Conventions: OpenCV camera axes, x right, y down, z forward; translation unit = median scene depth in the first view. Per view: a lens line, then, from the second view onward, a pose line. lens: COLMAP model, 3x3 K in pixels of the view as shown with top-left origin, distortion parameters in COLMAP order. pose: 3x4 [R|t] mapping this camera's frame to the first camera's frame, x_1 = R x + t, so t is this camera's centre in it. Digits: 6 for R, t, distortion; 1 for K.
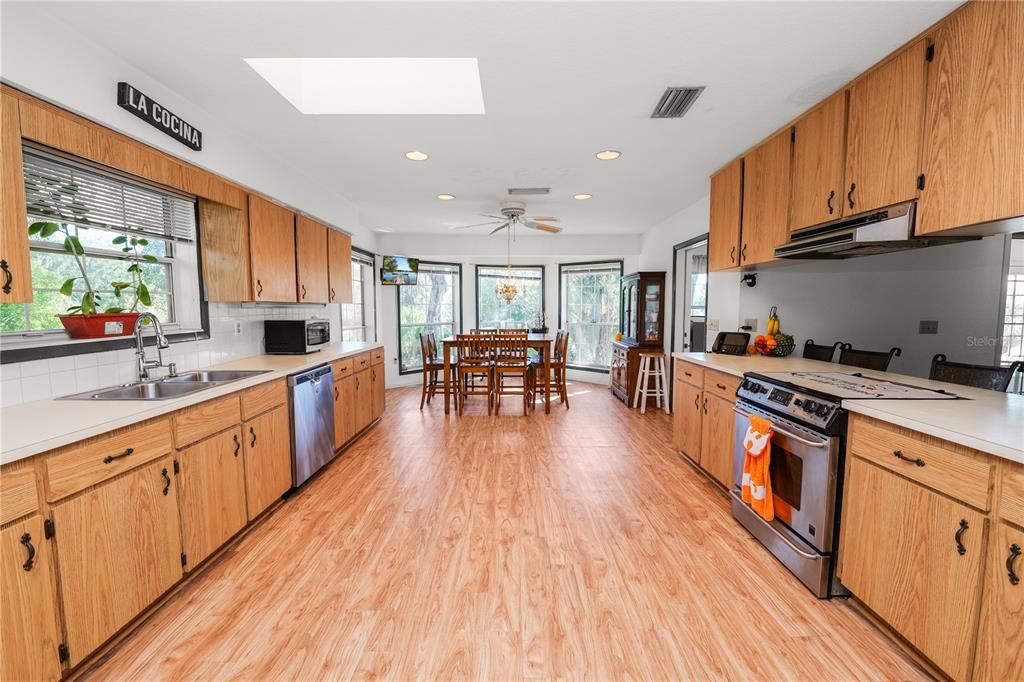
lens RADIAL K [[416.5, 0, 511.3], [0, 416.5, 340.2], [0, 0, 1]] dist [-0.010814, 0.000035]
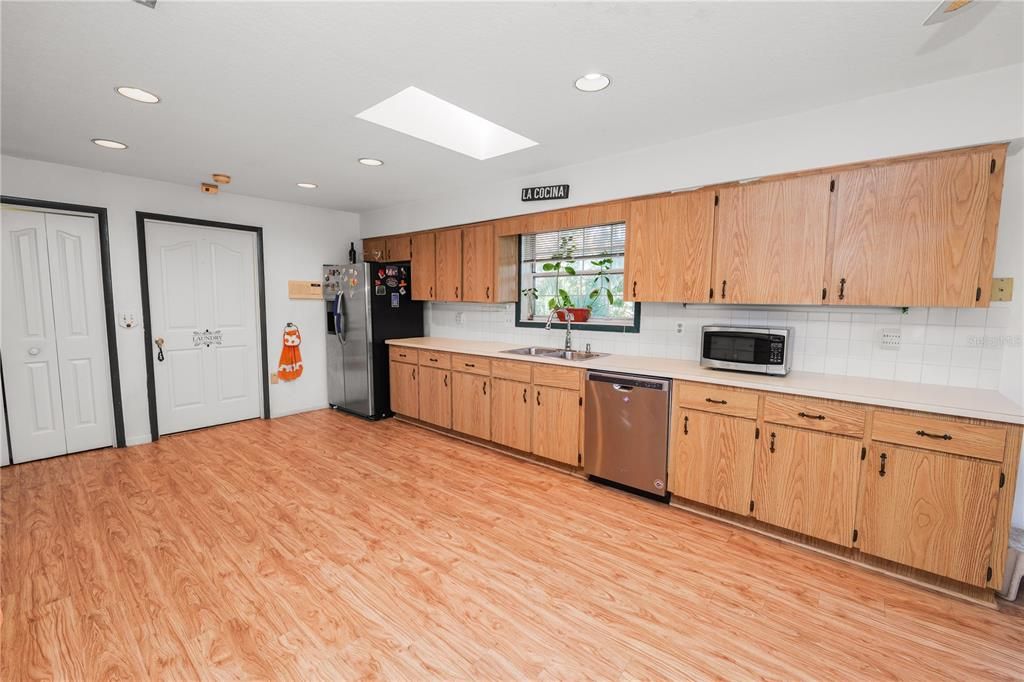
lens RADIAL K [[417.0, 0, 513.1], [0, 417.0, 337.6], [0, 0, 1]] dist [-0.012141, 0.000332]
pose [[-0.635611, 0.068249, -0.768987, 0.486462], [-0.070393, 0.986812, 0.145766, -0.163381], [0.768794, 0.146781, -0.622424, 1.721664]]
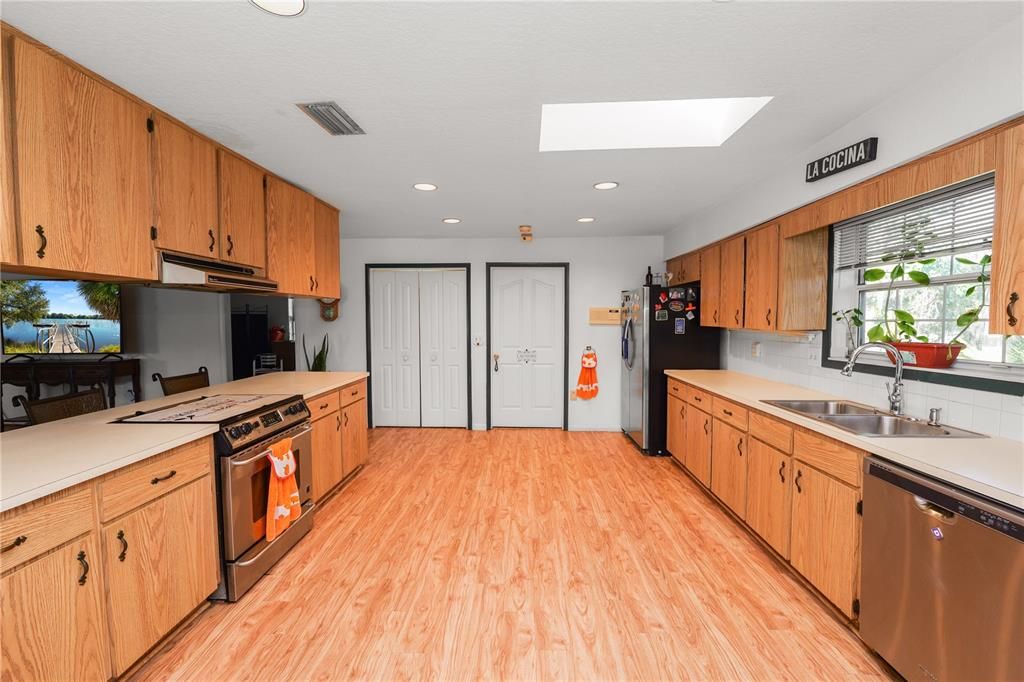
lens RADIAL K [[417.6, 0, 511.2], [0, 417.6, 338.5], [0, 0, 1]] dist [-0.011677, -0.000013]
pose [[-0.999497, 0.003090, 0.031567, -0.024447], [0.007107, 0.991757, 0.127939, -0.188981], [-0.030911, 0.128099, -0.991280, 1.812637]]
